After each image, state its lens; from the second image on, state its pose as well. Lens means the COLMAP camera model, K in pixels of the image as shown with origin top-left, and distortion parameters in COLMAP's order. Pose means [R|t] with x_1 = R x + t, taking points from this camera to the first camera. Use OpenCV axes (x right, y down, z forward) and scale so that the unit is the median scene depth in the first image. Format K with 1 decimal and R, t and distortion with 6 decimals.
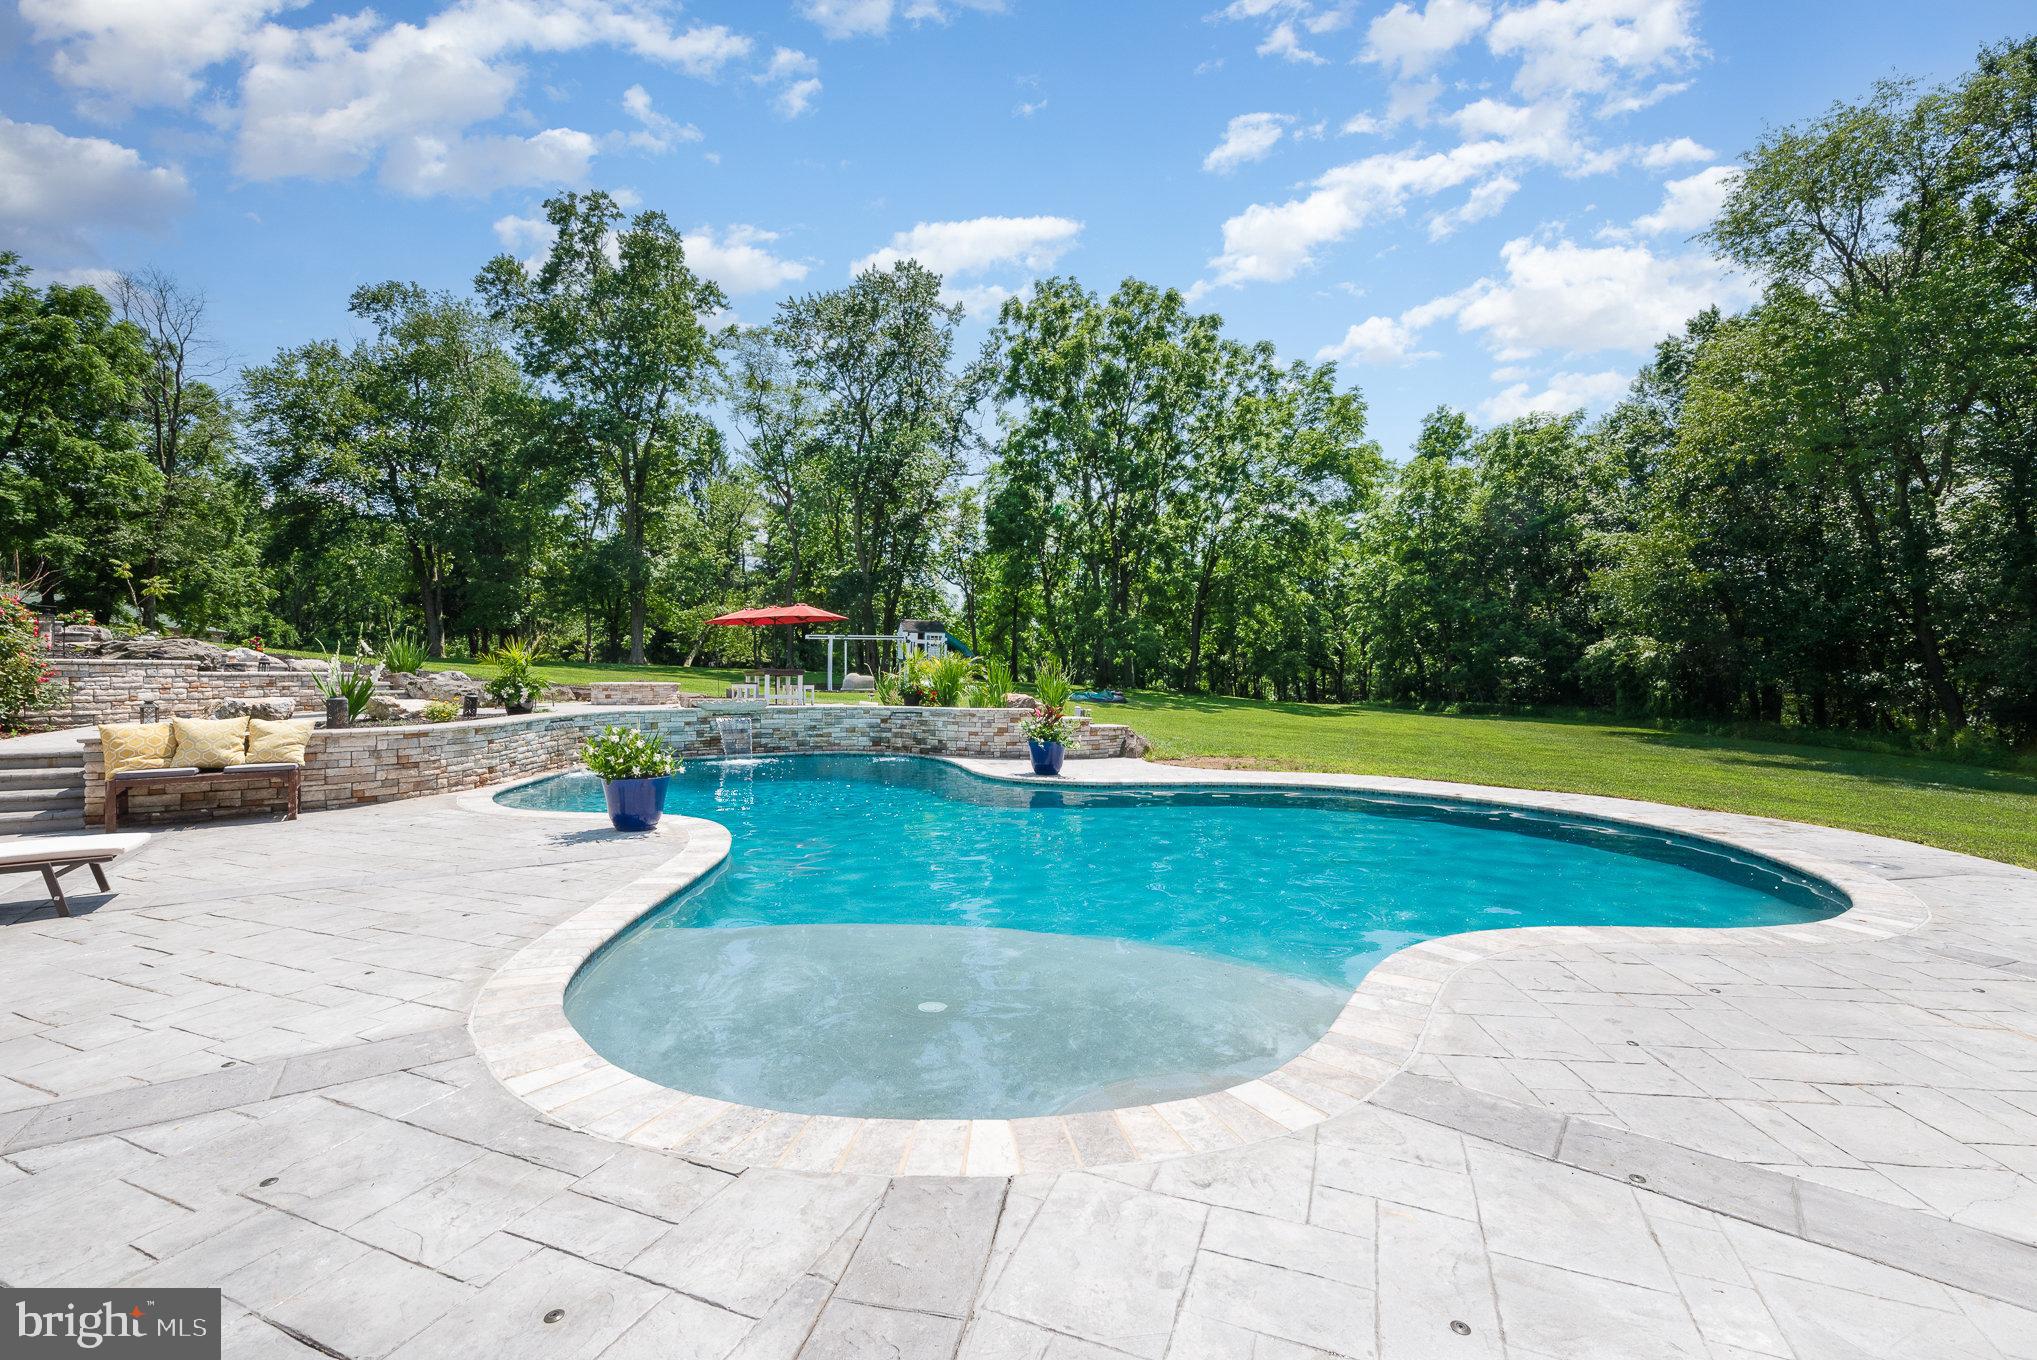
lens RADIAL K [[885.8, 0, 1015.0], [0, 885.8, 695.7], [0, 0, 1]] dist [0.004125, 0.000109]
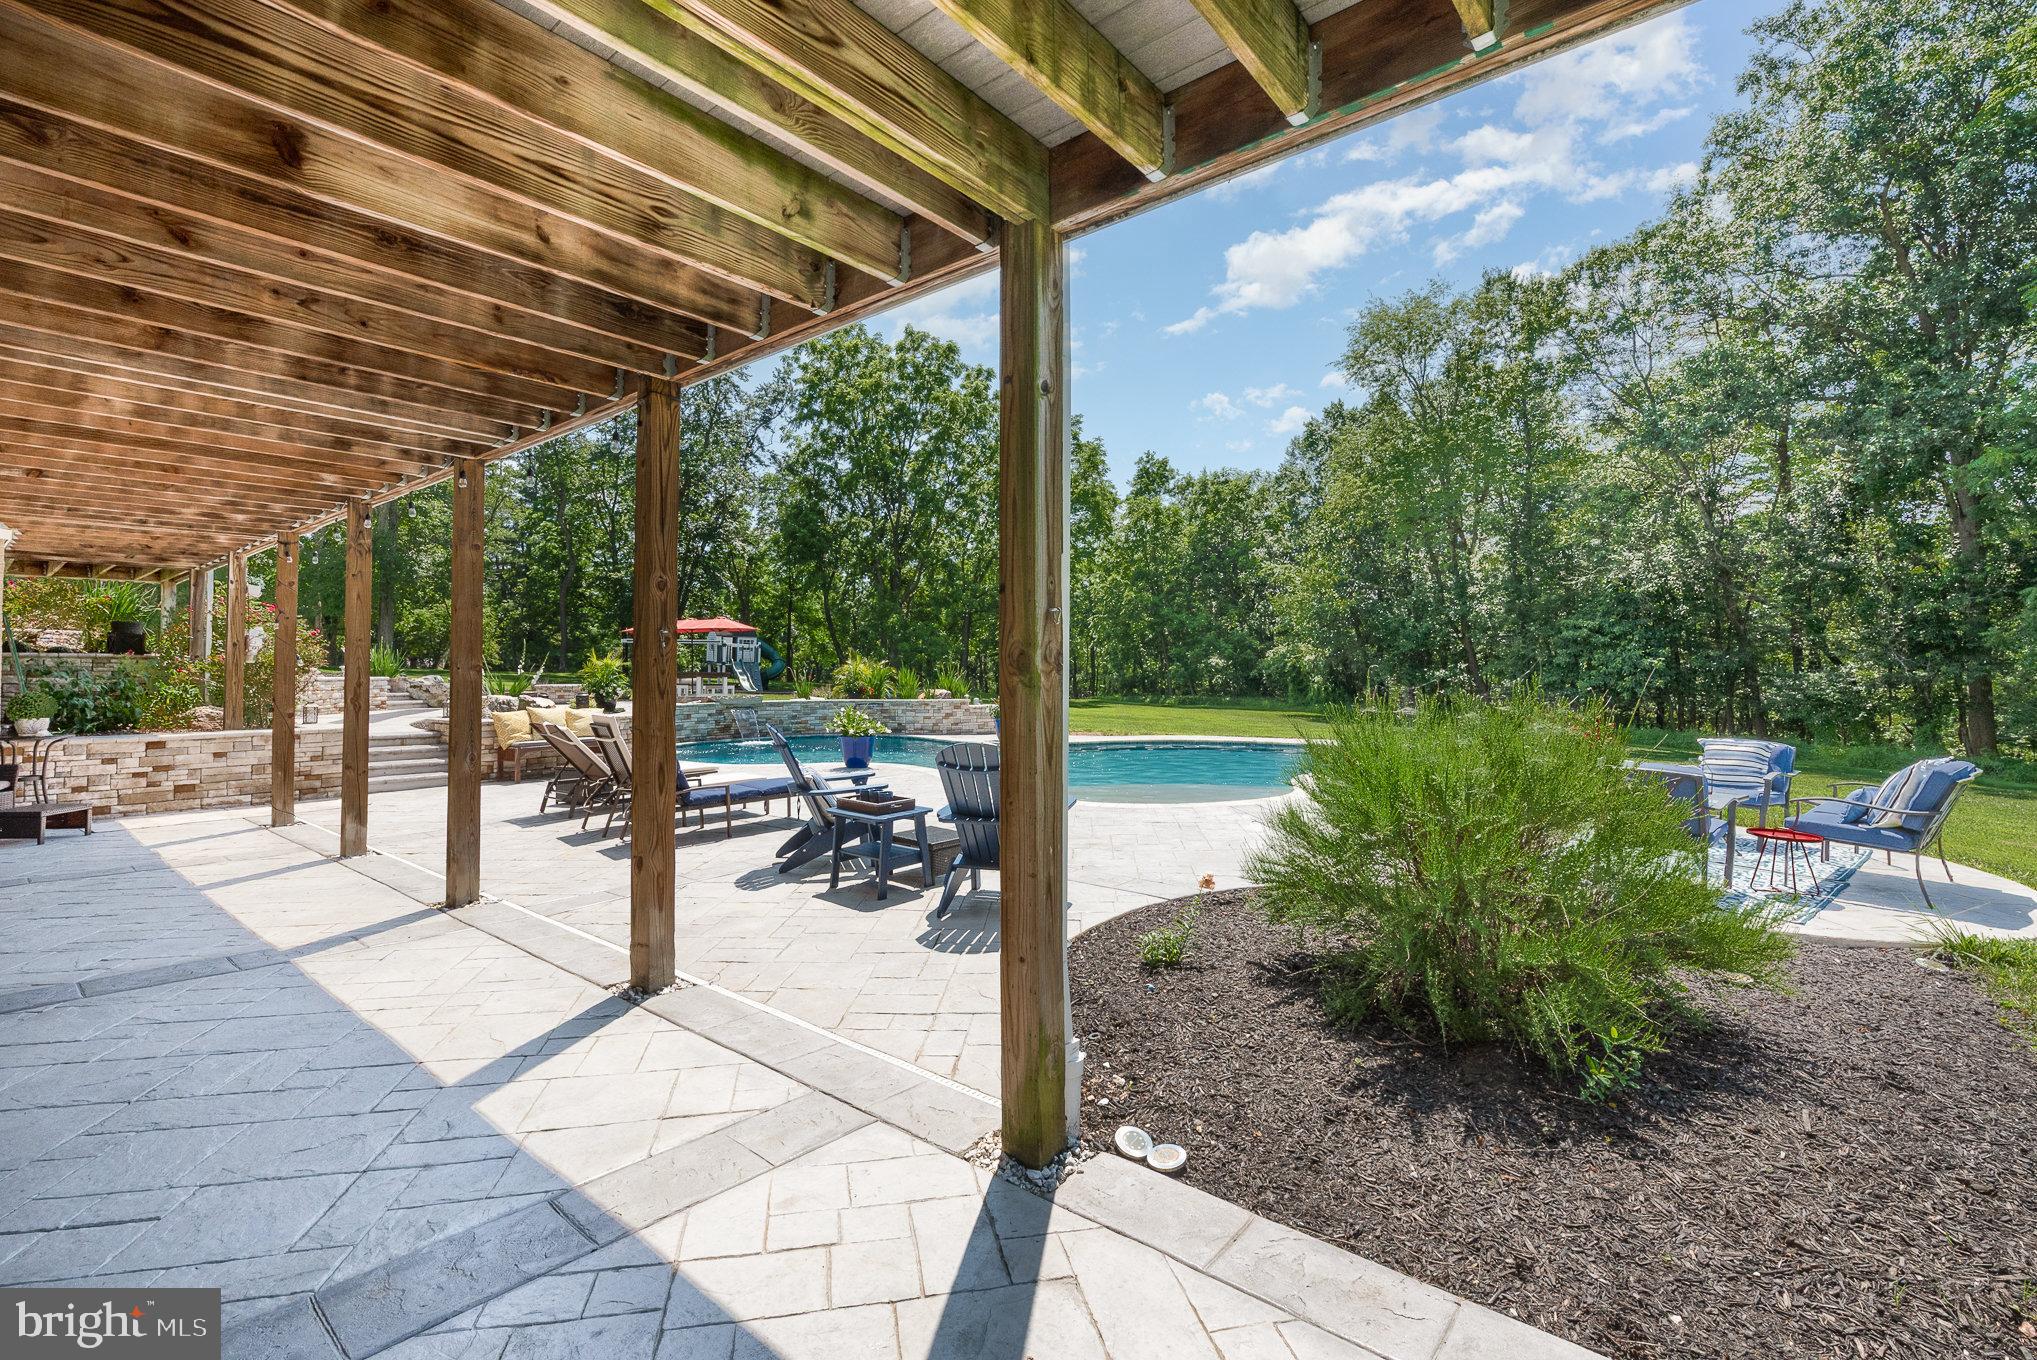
lens RADIAL K [[885.8, 0, 1021.9], [0, 885.8, 665.7], [0, 0, 1]] dist [0.004125, 0.000109]
pose [[0.947196, -0.003368, 0.320637, -0.112375], [0.014388, 0.999384, -0.032008, 0.002616], [-0.320332, 0.034931, 0.946661, -0.115088]]
